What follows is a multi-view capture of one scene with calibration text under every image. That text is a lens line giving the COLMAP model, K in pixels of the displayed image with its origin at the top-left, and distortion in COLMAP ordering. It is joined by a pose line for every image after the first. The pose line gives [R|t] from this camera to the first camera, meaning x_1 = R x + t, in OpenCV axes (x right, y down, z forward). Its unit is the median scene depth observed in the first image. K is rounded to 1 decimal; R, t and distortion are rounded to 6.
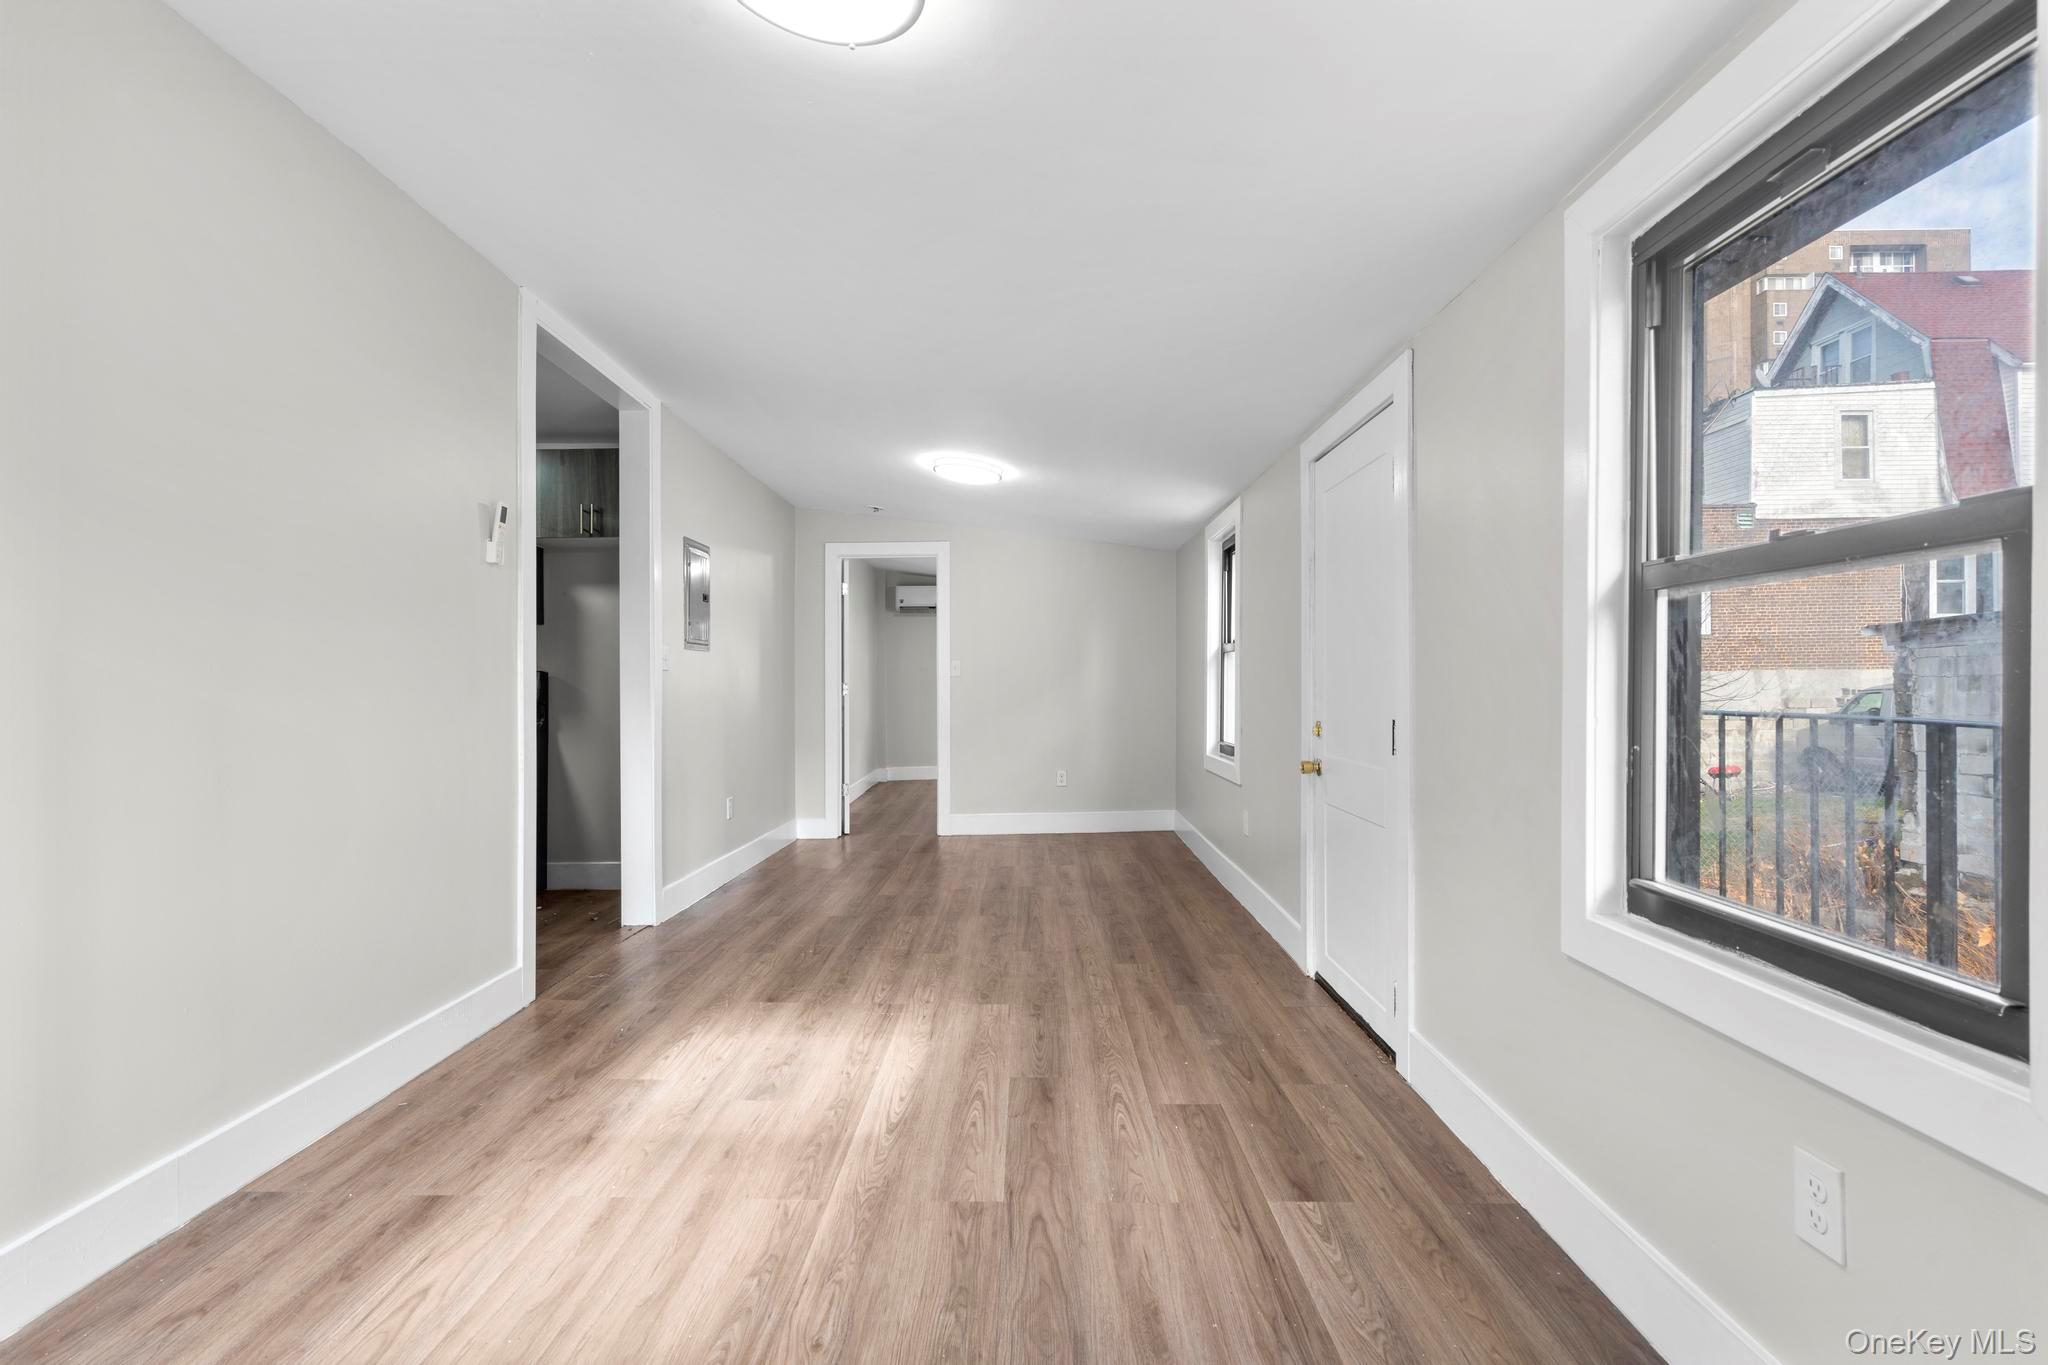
lens RADIAL K [[941.5, 0, 1017.4], [0, 941.5, 680.5], [0, 0, 1]] dist [-0.003844, 0.001005]
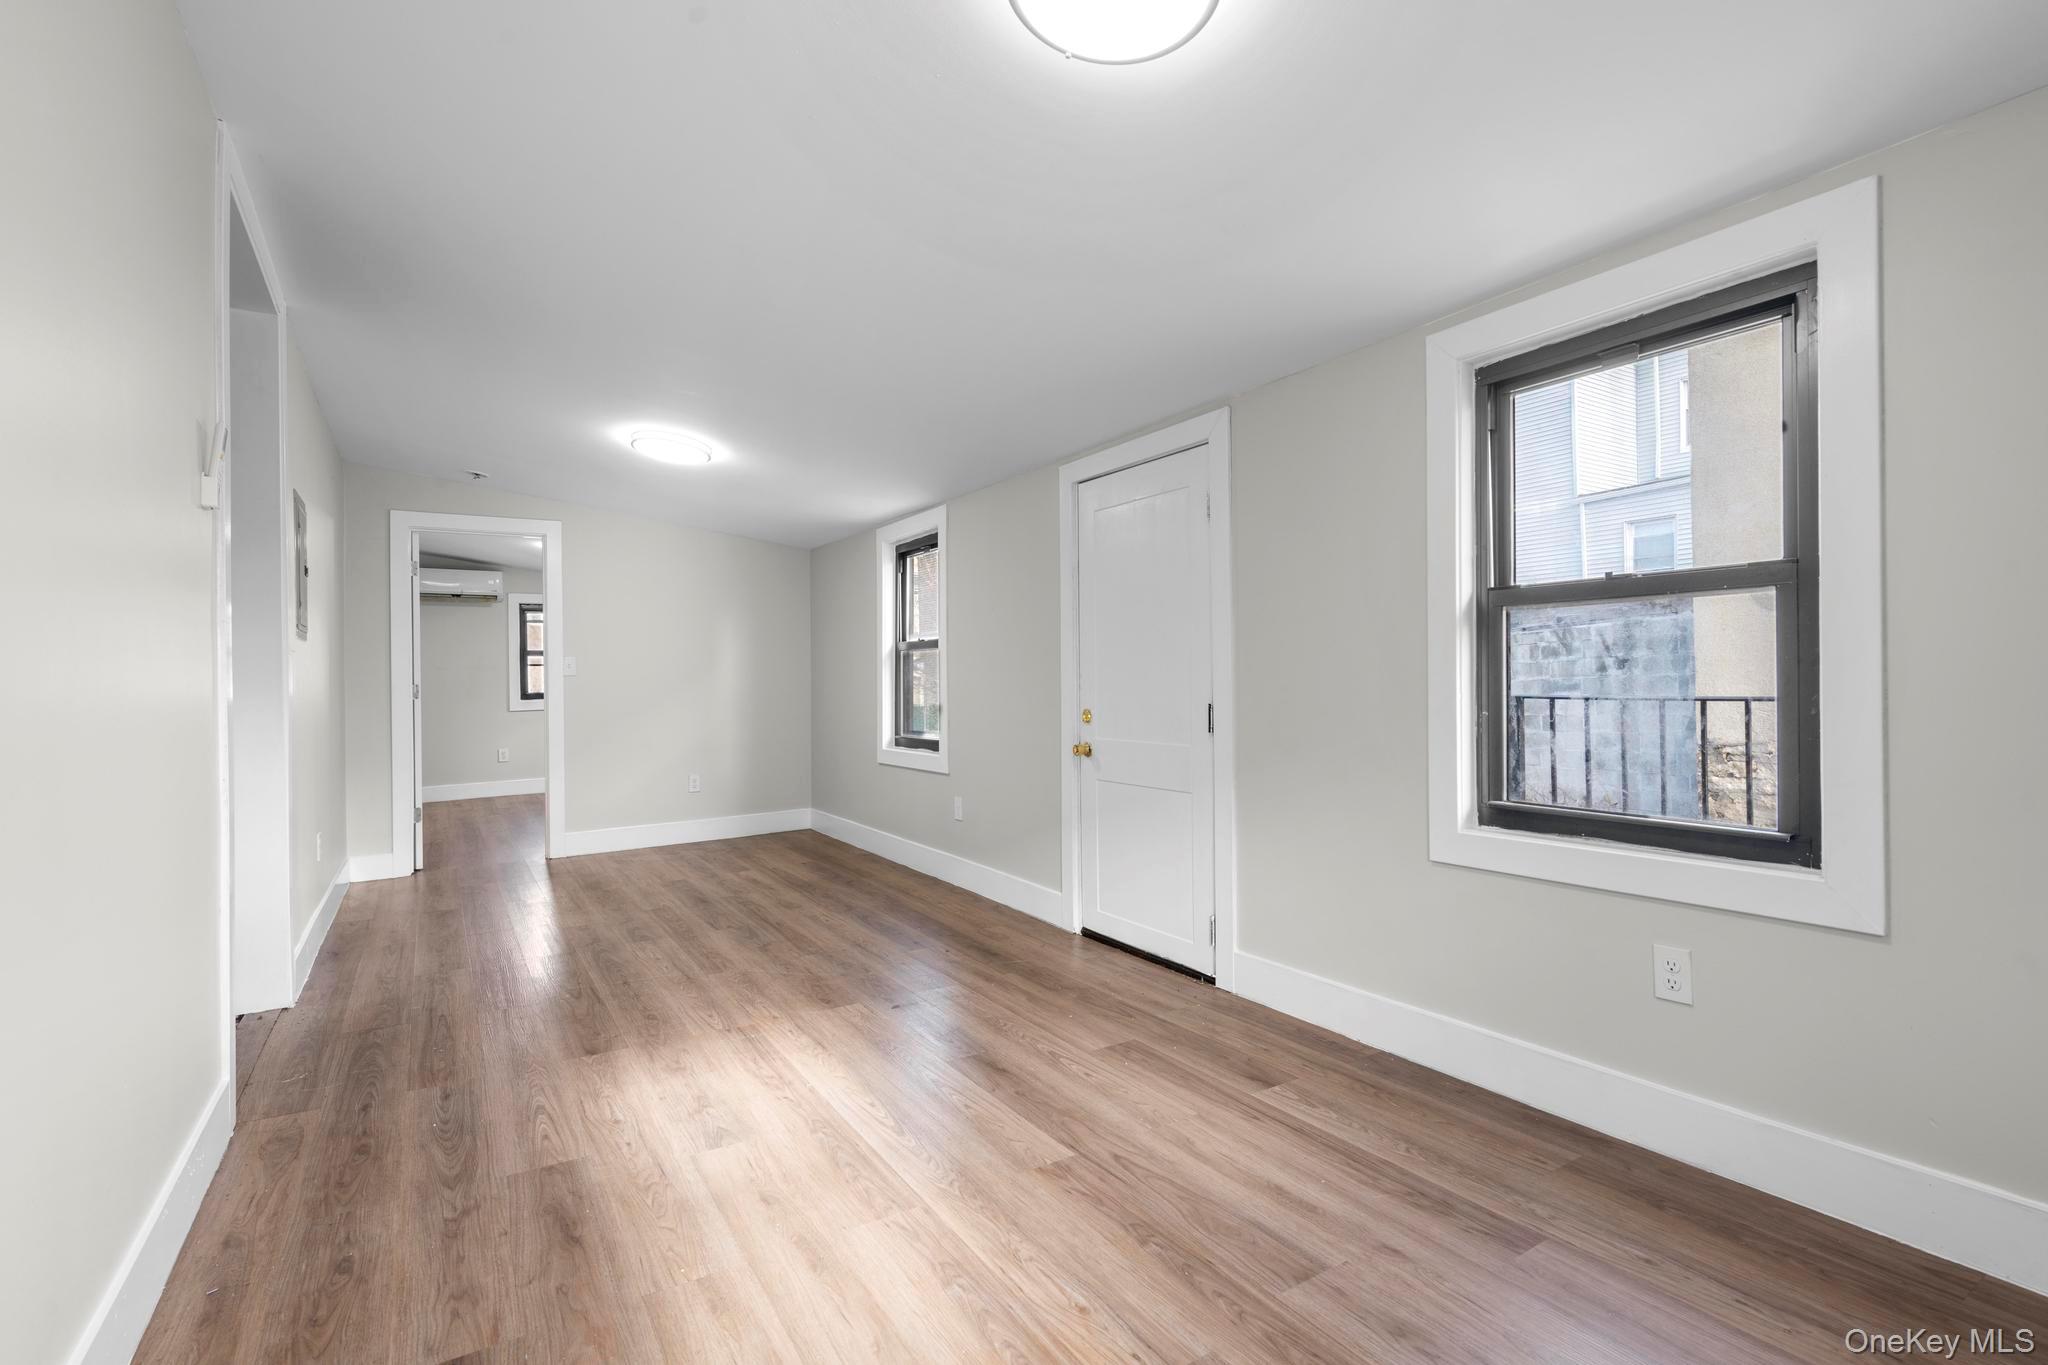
lens RADIAL K [[941.5, 0, 1017.4], [0, 941.5, 680.5], [0, 0, 1]] dist [-0.003844, 0.001005]
pose [[0.841863, -0.006324, 0.539654, -0.516552], [0.007536, 0.999972, -0.000037, 0.010217], [-0.539639, 0.004098, 0.841887, 0.104459]]
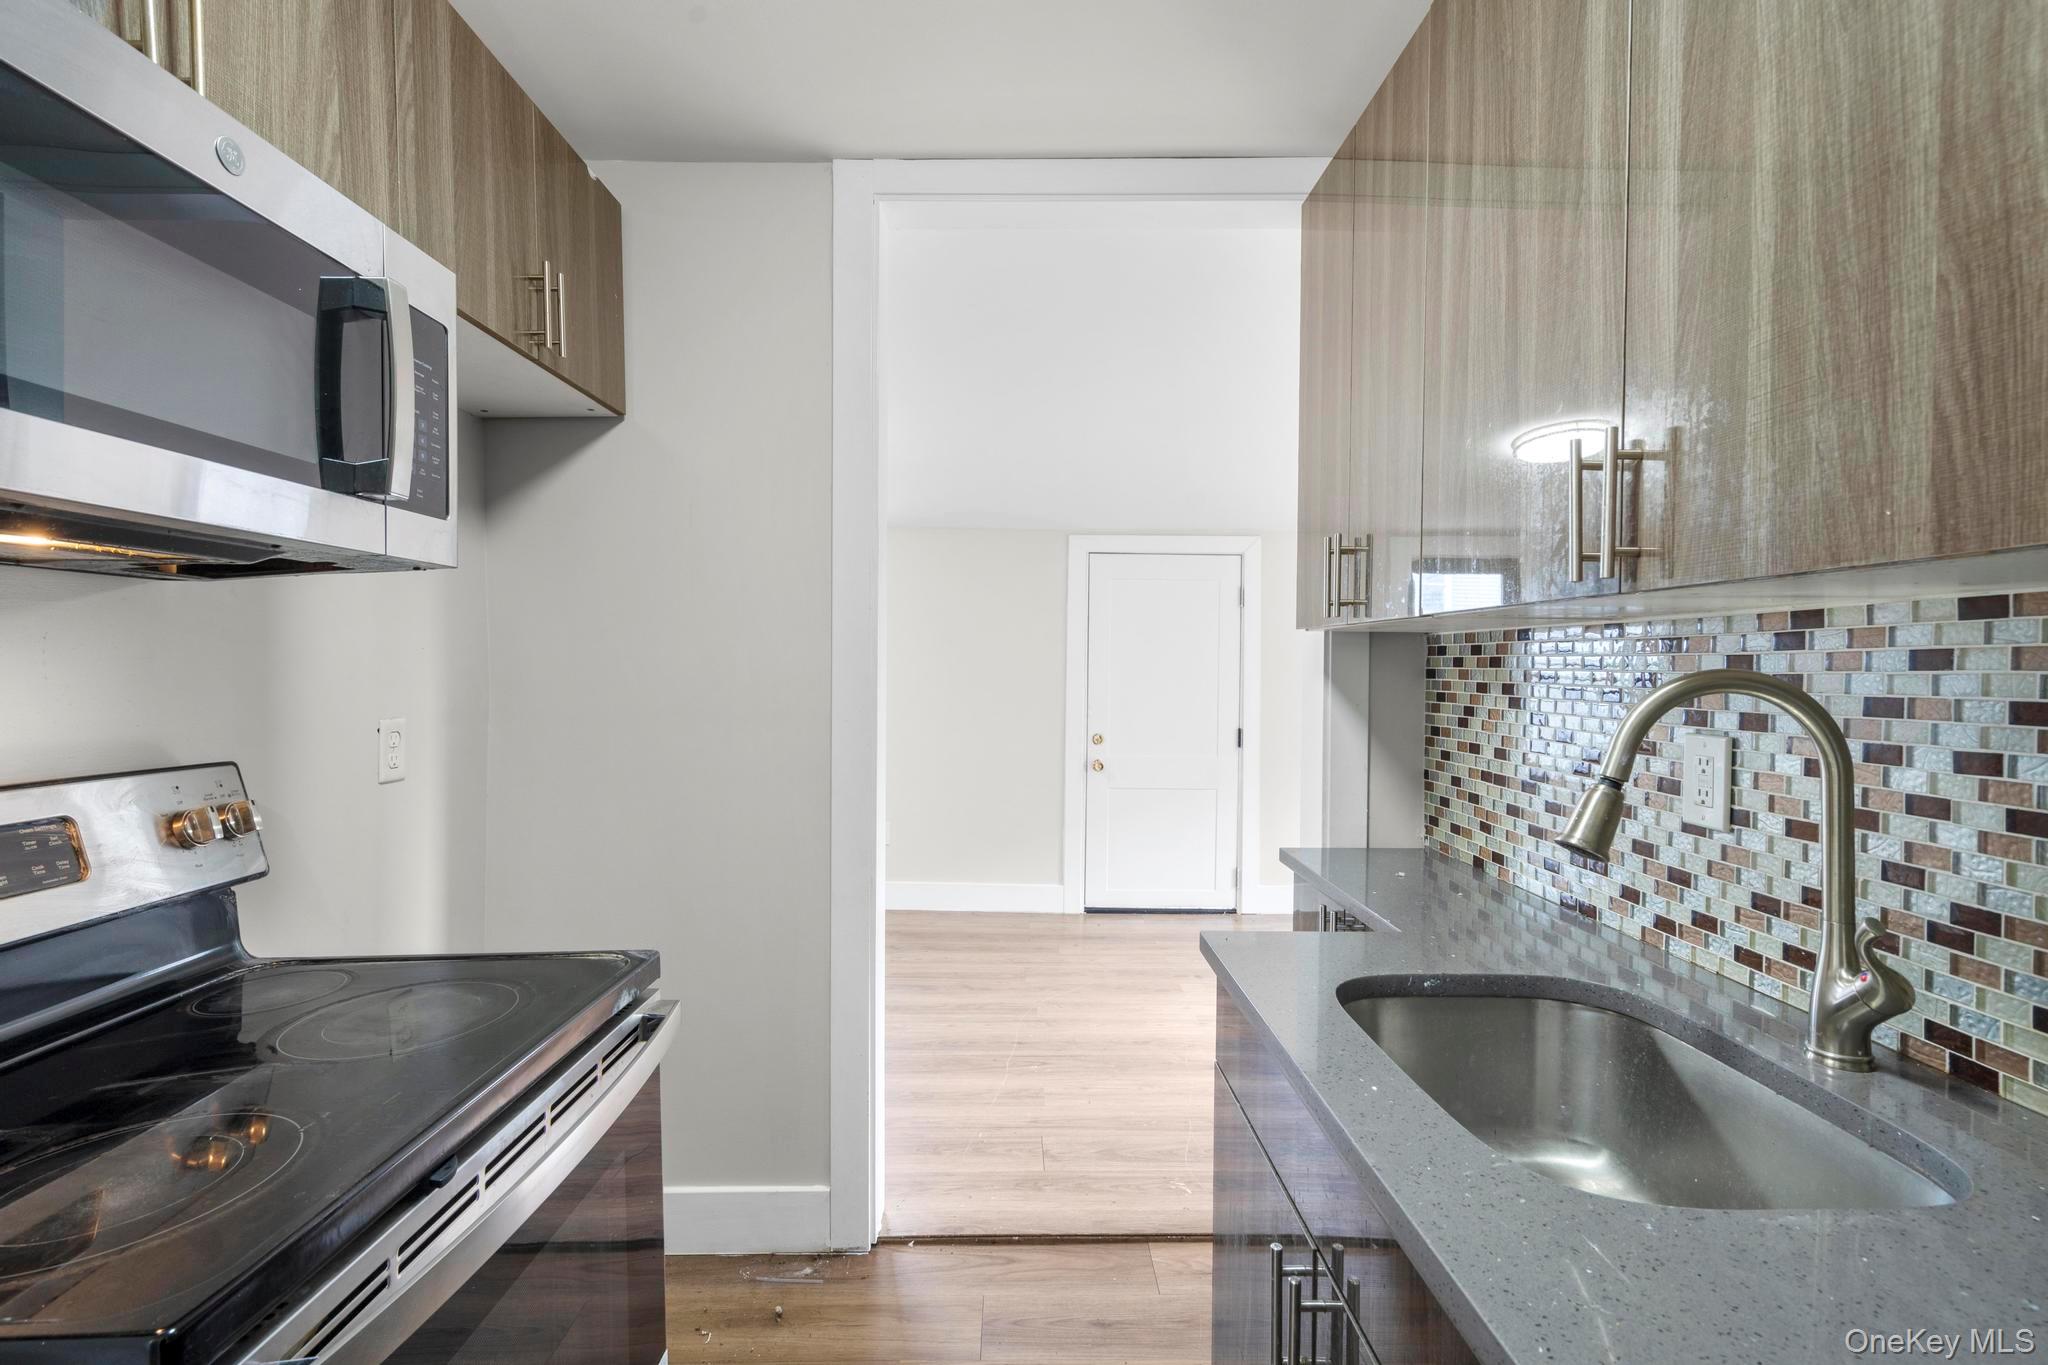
lens RADIAL K [[941.5, 0, 1017.4], [0, 941.5, 680.5], [0, 0, 1]] dist [-0.003844, 0.001005]
pose [[-0.015642, -0.015668, 0.999755, -1.577275], [-0.008261, 0.999845, 0.015540, -0.084474], [-0.999844, -0.008016, -0.015769, 1.593682]]
